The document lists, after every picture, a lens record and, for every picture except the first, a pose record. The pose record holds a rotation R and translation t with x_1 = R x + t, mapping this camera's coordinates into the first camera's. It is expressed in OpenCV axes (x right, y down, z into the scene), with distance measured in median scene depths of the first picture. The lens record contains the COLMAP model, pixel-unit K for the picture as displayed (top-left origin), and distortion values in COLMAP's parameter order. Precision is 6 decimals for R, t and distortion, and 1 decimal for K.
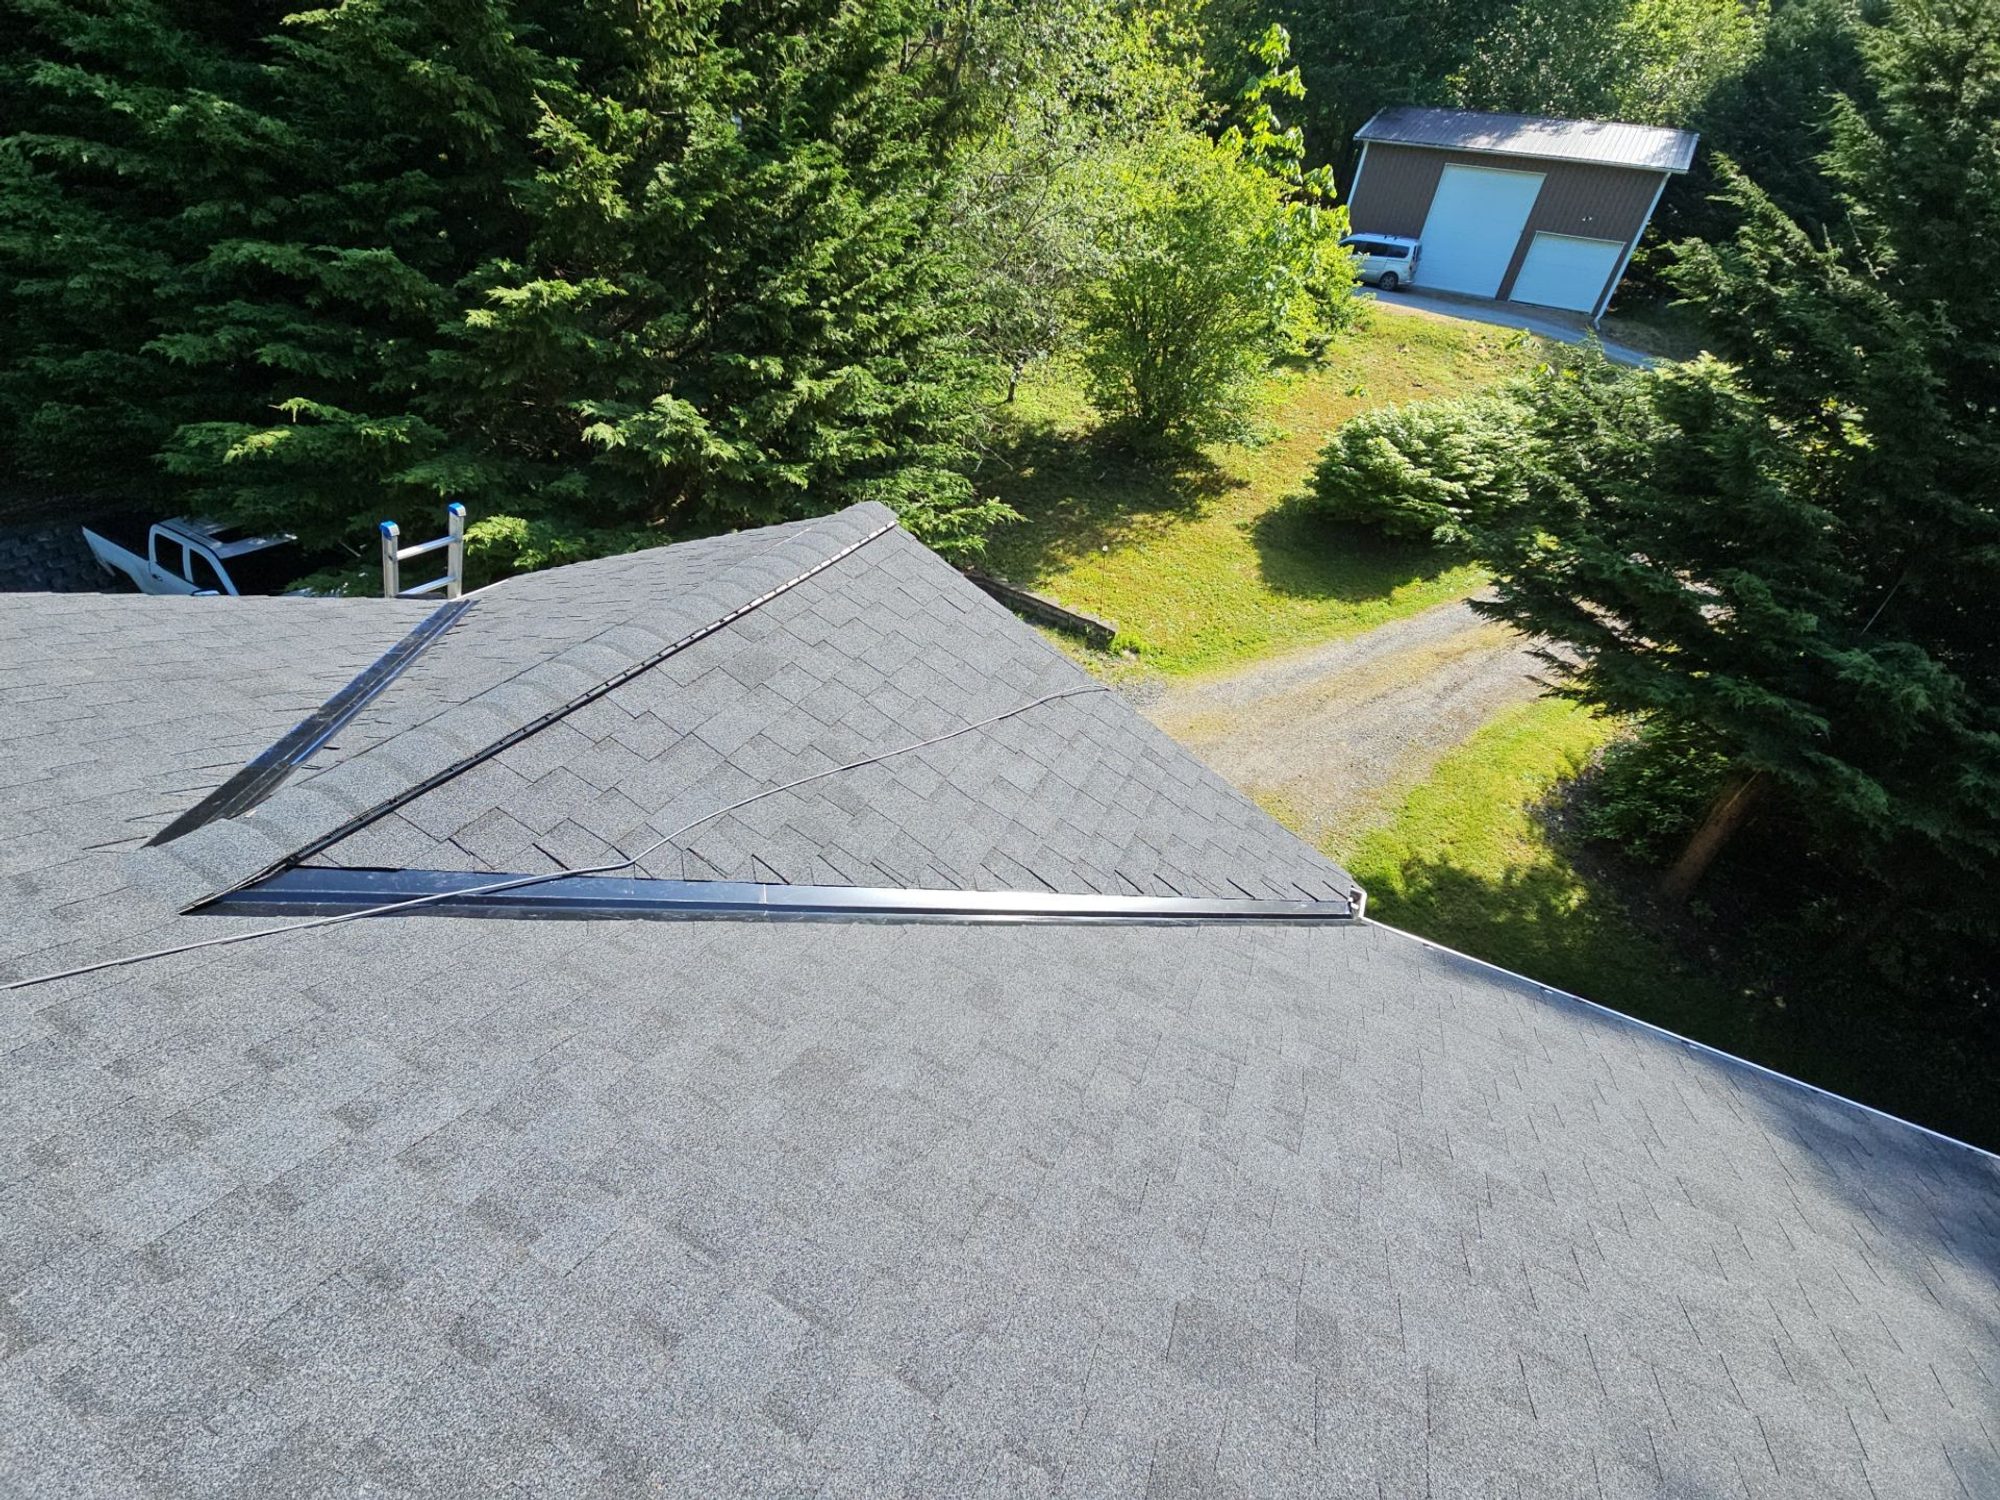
lens RADIAL K [[818.7, 0, 998.5], [0, 818.7, 758.6], [0, 0, 1]] dist [0.011433, -0.009583]
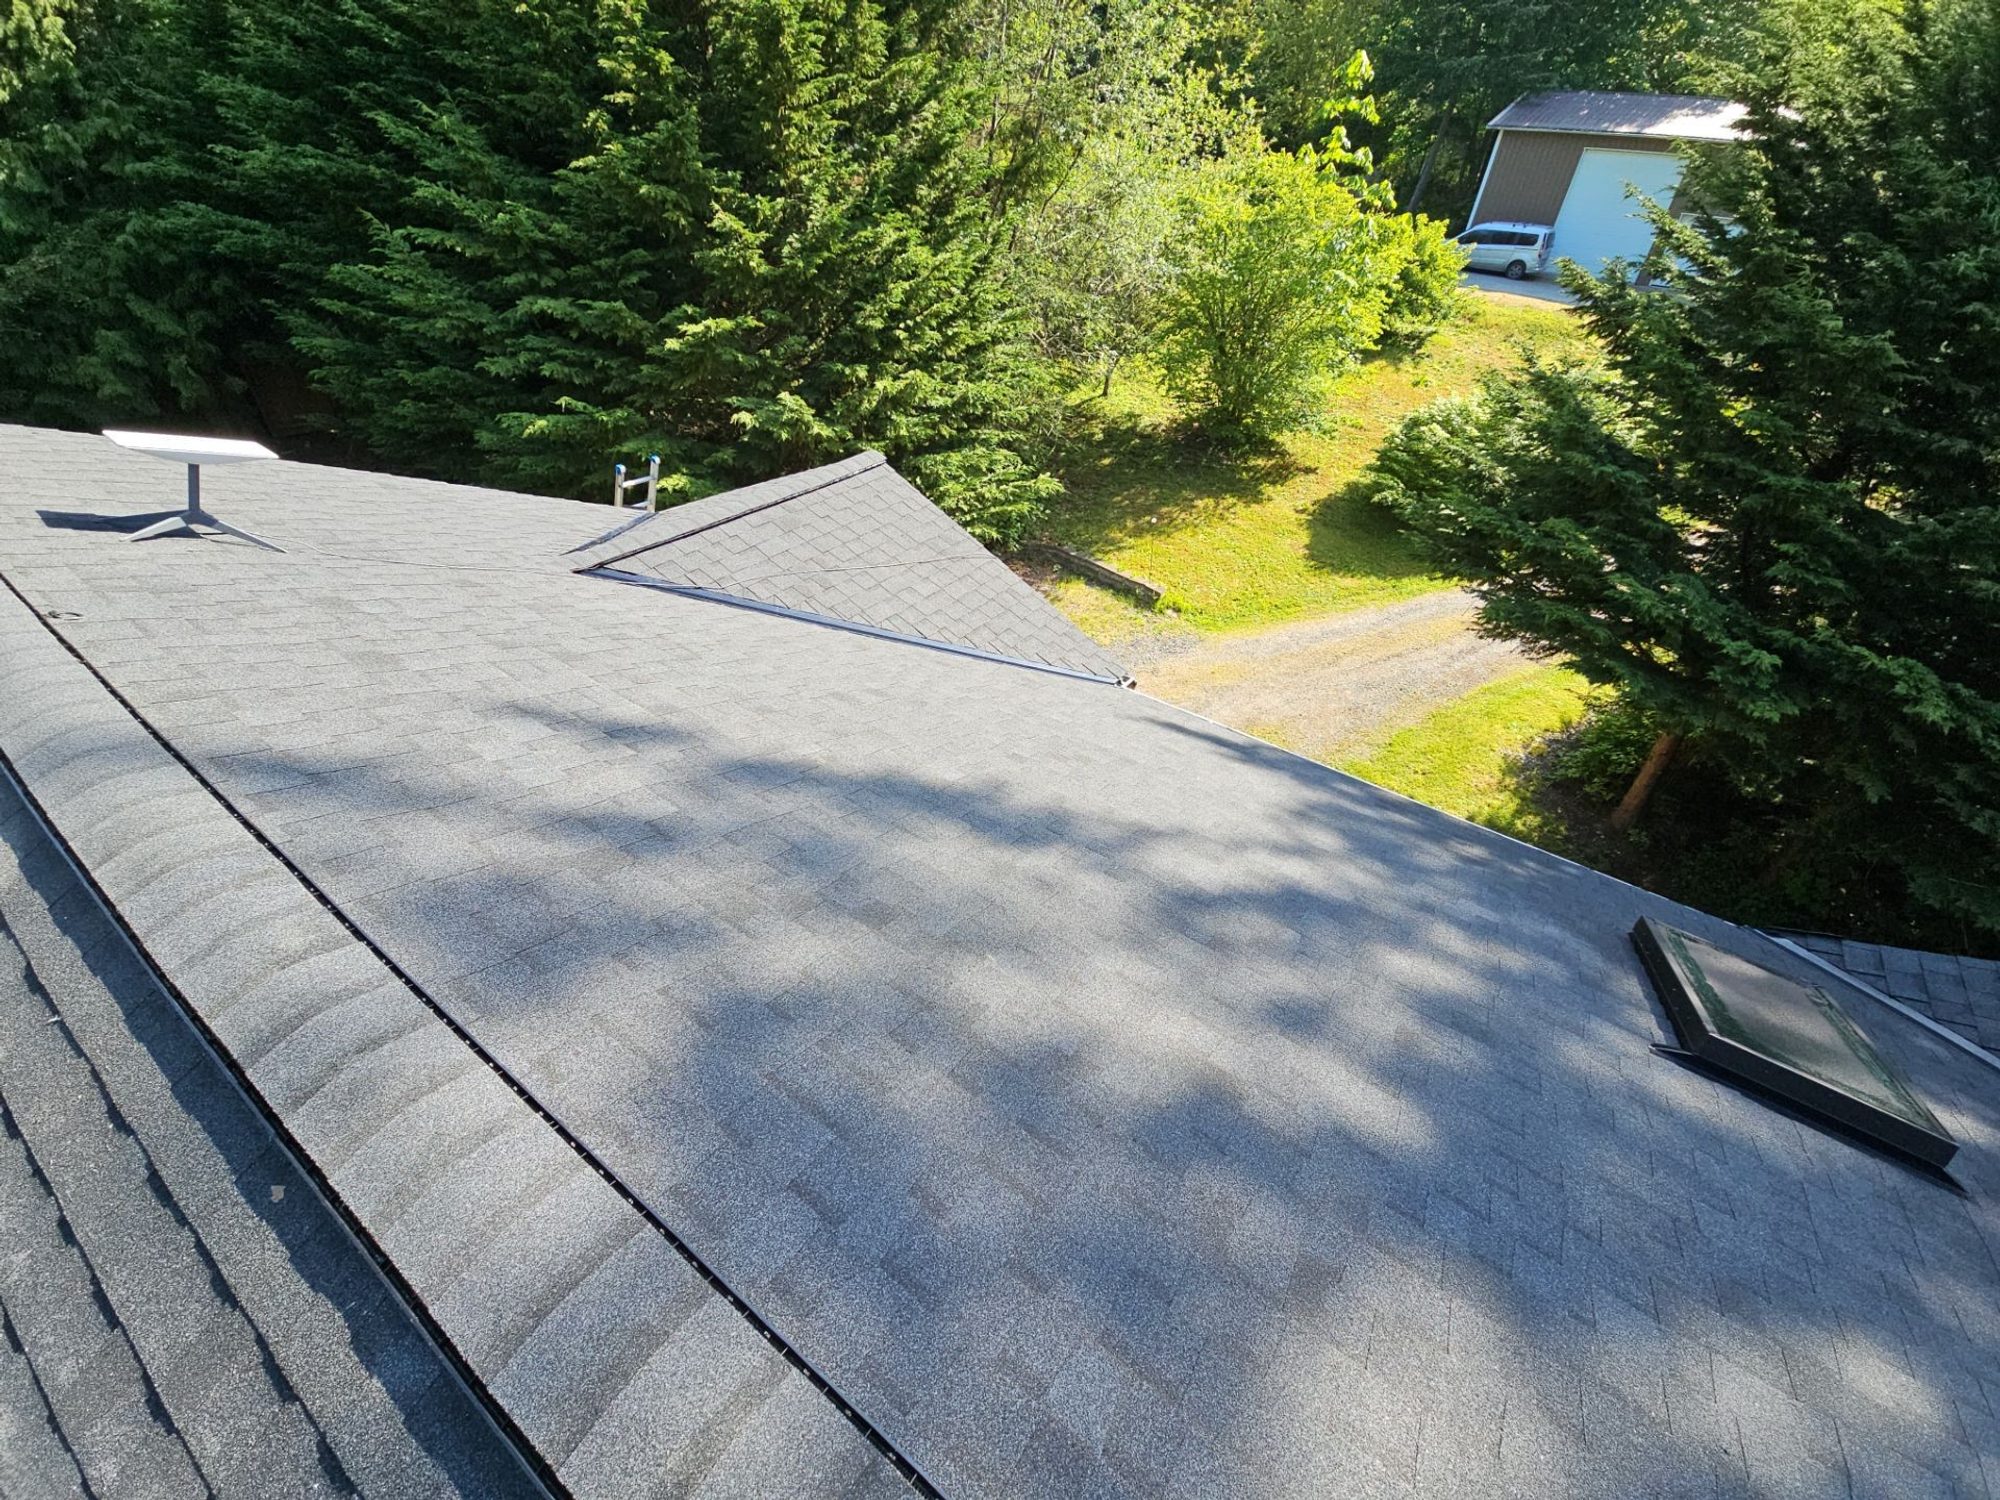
lens RADIAL K [[818.7, 0, 993.9], [0, 818.7, 757.4], [0, 0, 1]] dist [0.011433, -0.009583]
pose [[0.985311, 0.058044, -0.160602, 0.192113], [-0.057741, 0.998310, 0.006558, 0.145203], [0.160711, 0.002812, 0.986998, -0.317038]]
